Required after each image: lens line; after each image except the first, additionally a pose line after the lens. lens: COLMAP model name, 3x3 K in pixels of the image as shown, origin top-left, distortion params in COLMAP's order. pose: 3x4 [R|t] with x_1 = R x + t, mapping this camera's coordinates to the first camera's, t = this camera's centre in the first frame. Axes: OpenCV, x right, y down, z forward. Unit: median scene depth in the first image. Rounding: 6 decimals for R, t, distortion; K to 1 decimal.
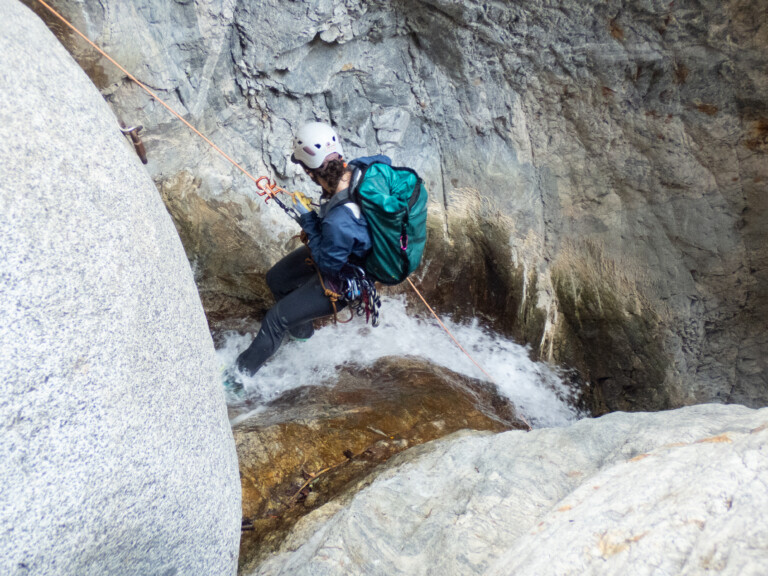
lens RADIAL K [[987.8, 0, 388.9], [0, 987.8, 289.6], [0, 0, 1]] dist [0.022785, 0.000000]
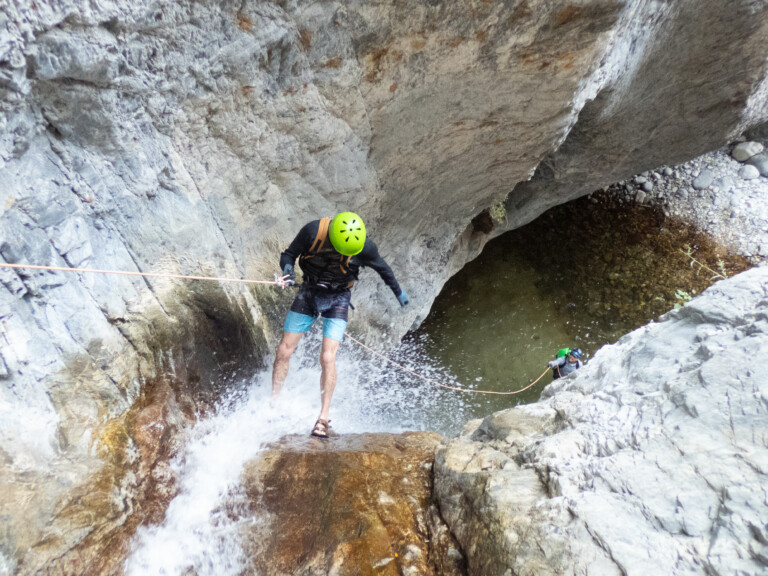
lens RADIAL K [[798.3, 0, 395.0], [0, 798.3, 289.0], [0, 0, 1]] dist [0.020158, 0.000000]
pose [[0.686597, -0.550078, 0.475393, -0.158558], [0.523968, 0.827689, 0.200968, -0.136939], [-0.504026, 0.111107, 0.856512, 0.340291]]
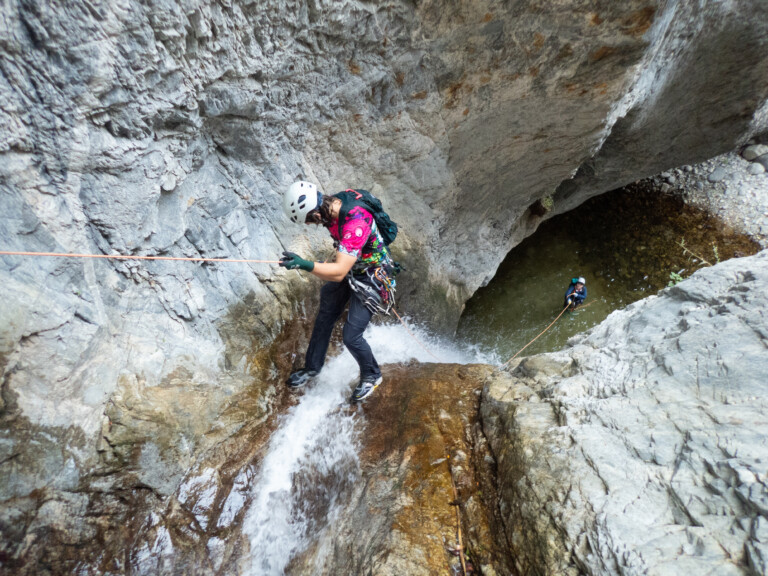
lens RADIAL K [[573.0, 0, 393.4], [0, 573.0, 290.0], [0, 0, 1]] dist [0.013129, -0.003565]
pose [[0.757845, -0.558927, 0.336558, -0.134147], [0.530669, 0.828158, 0.180401, -0.136636], [-0.379554, 0.041885, 0.924221, 0.331528]]
